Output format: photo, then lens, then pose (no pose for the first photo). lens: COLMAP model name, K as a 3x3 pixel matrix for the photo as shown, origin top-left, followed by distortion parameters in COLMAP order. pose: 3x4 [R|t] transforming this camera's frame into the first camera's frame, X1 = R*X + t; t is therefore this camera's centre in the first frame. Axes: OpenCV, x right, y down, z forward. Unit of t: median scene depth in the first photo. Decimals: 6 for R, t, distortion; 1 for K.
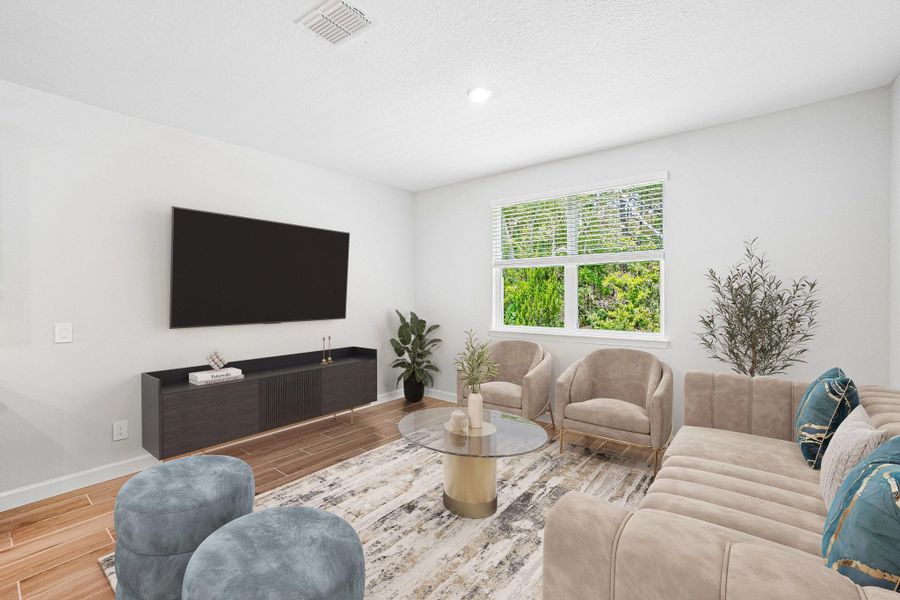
lens RADIAL K [[392.1, 0, 433.3], [0, 392.1, 297.0], [0, 0, 1]] dist [-0.011265, 0.002856]
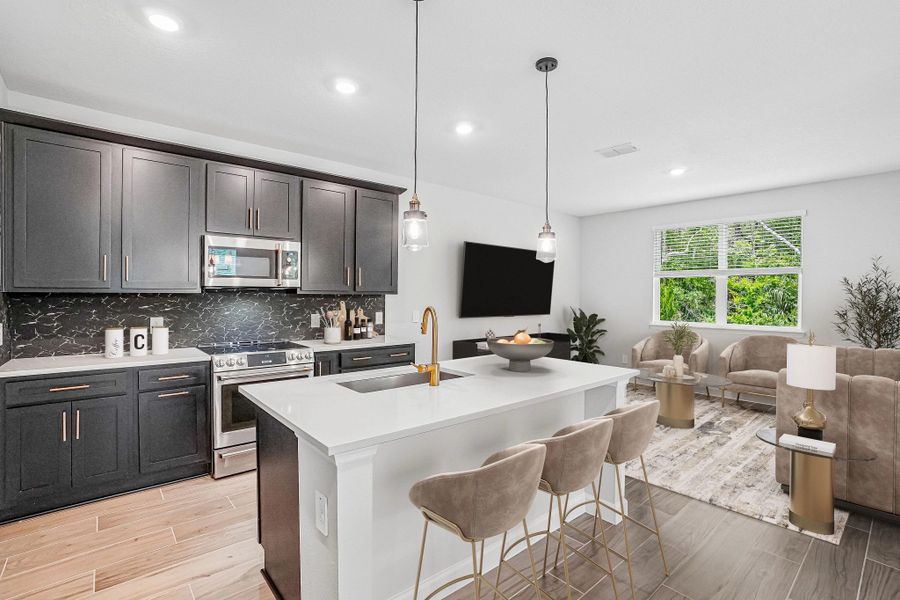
lens RADIAL K [[392.1, 0, 450.8], [0, 392.1, 299.1], [0, 0, 1]] dist [-0.011265, 0.002856]
pose [[0.985782, 0.006134, -0.167917, -0.461128], [-0.006901, 0.999968, -0.003984, 0.020967], [0.167887, 0.005086, 0.985793, -0.632346]]
